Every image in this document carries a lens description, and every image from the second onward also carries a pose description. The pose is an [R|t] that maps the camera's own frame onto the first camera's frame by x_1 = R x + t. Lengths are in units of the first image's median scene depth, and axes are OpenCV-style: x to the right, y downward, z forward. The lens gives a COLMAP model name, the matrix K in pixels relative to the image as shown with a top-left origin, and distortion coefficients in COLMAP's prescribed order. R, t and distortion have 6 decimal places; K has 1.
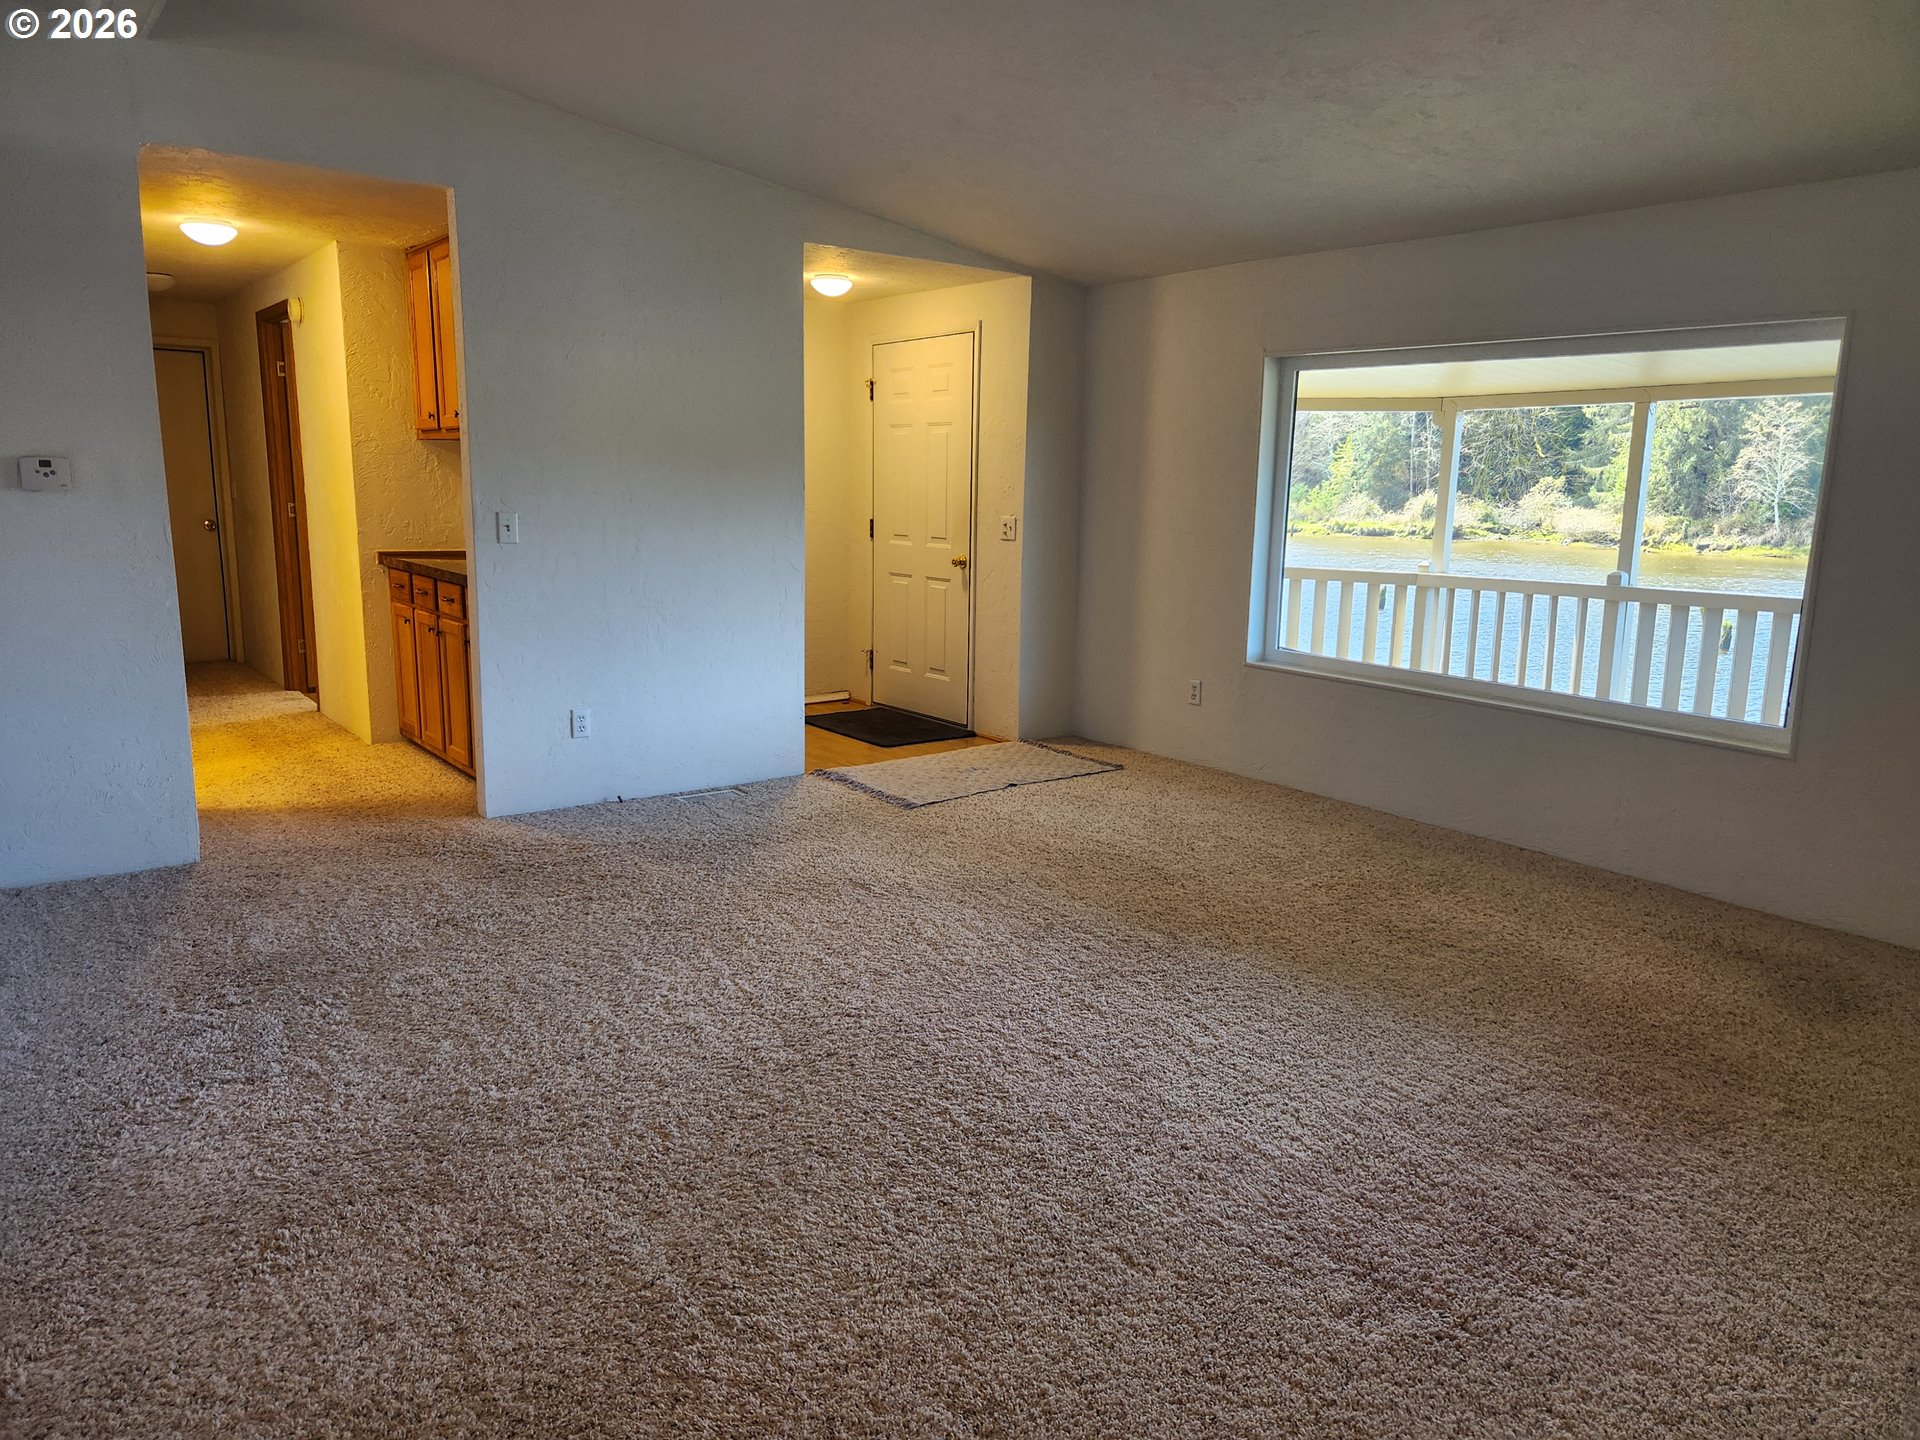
lens RADIAL K [[1294.6, 0, 960.0], [0, 1294.6, 720.0], [0, 0, 1]] dist [0.066523, -0.047117]
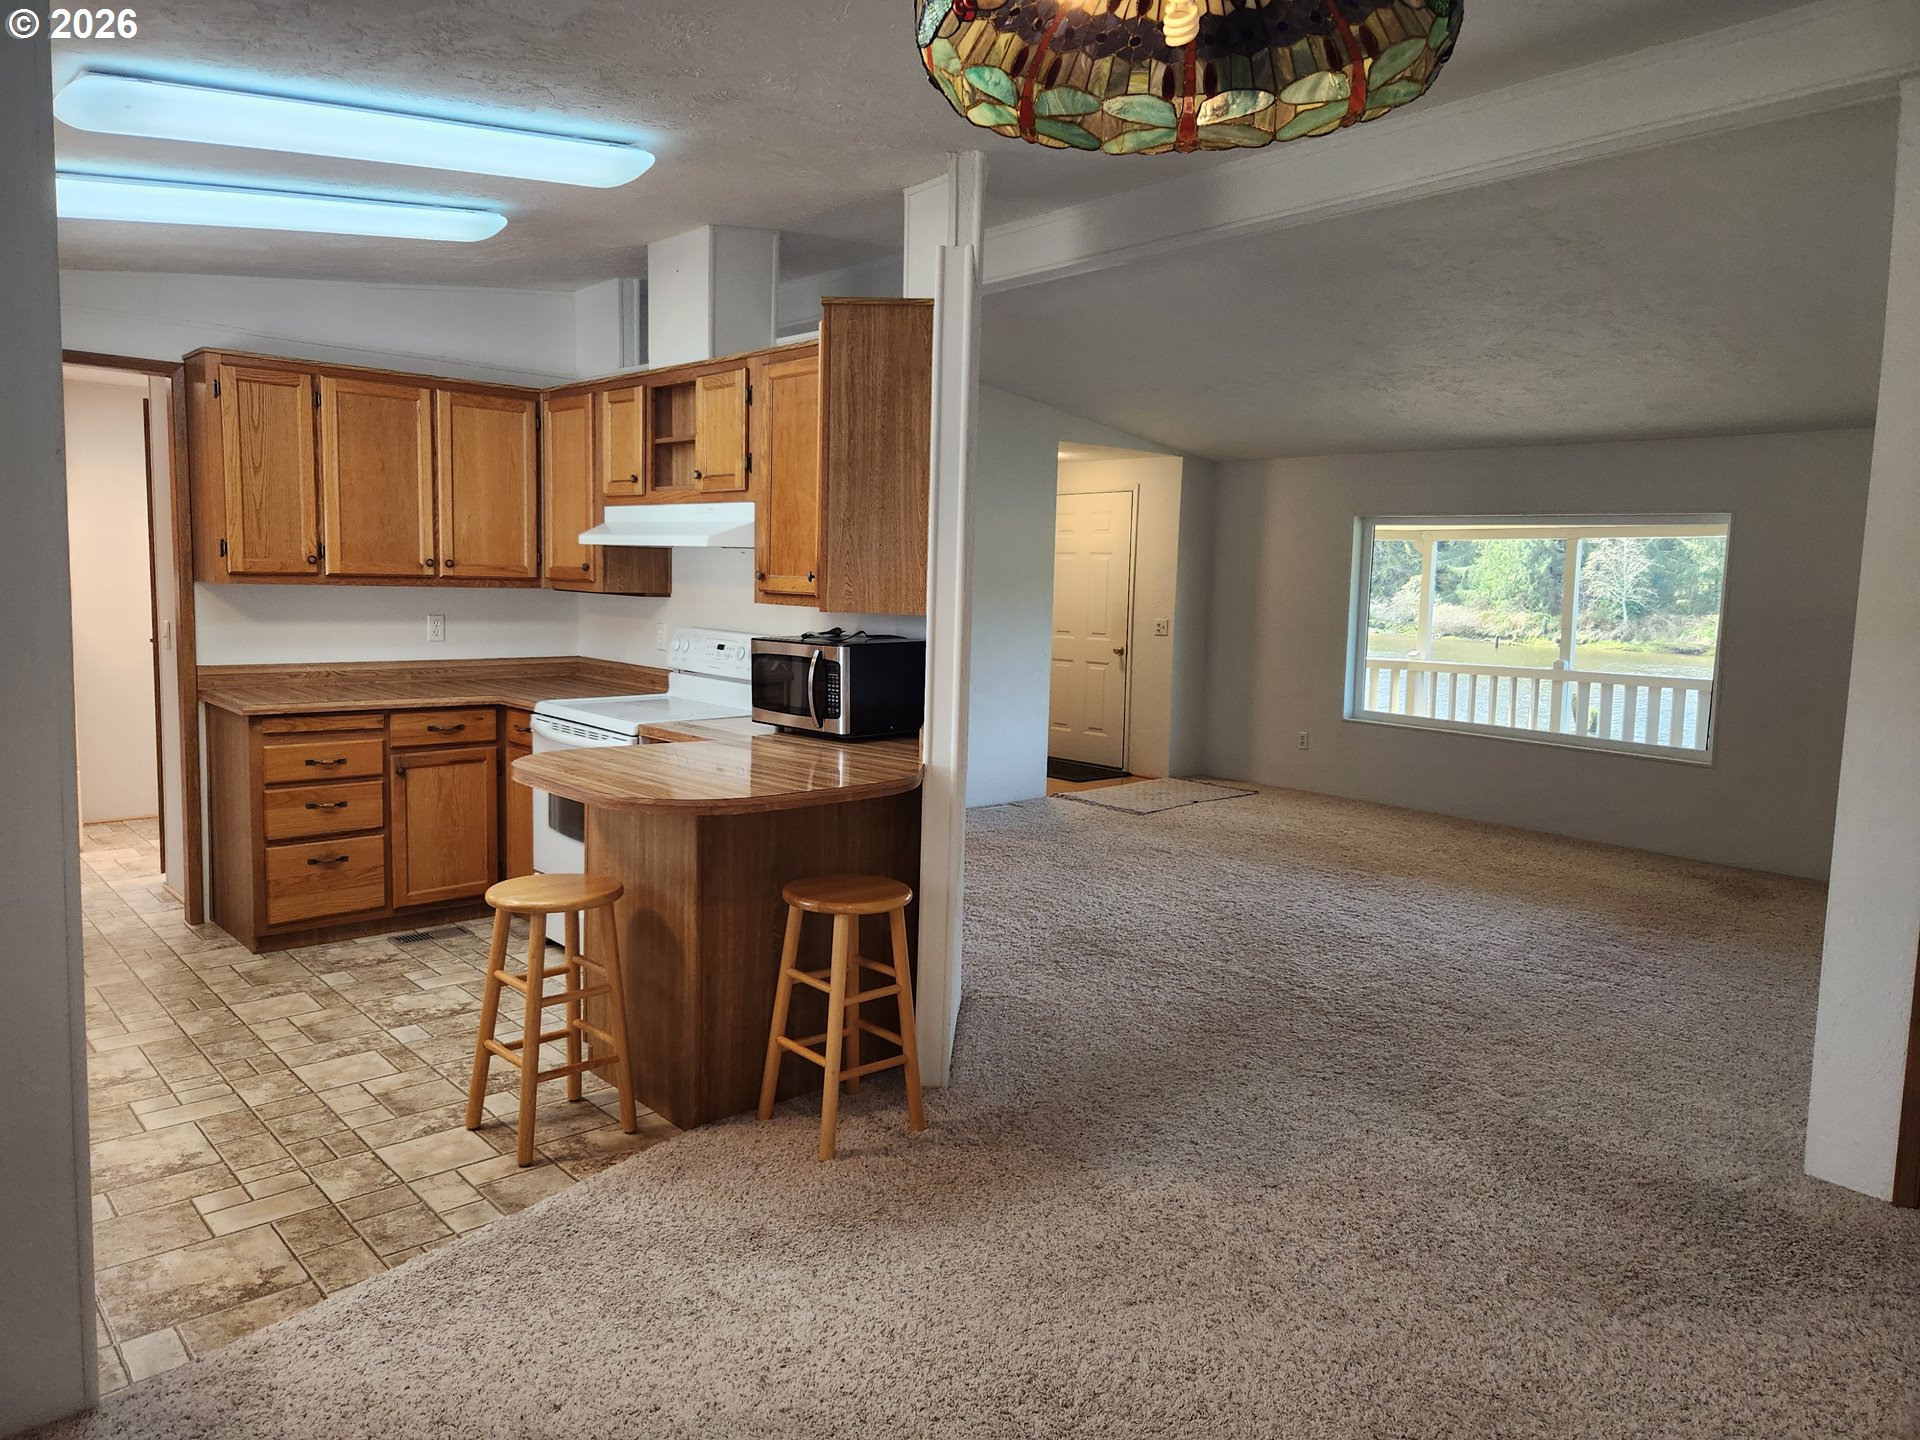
lens RADIAL K [[1292.4, 0, 947.0], [0, 1292.4, 710.8], [0, 0, 1]] dist [0.067321, -0.055982]
pose [[0.997096, -0.002311, 0.076125, -0.290145], [0.008112, 0.997076, -0.075990, 0.047064], [-0.075727, 0.076386, 0.994198, -0.367884]]
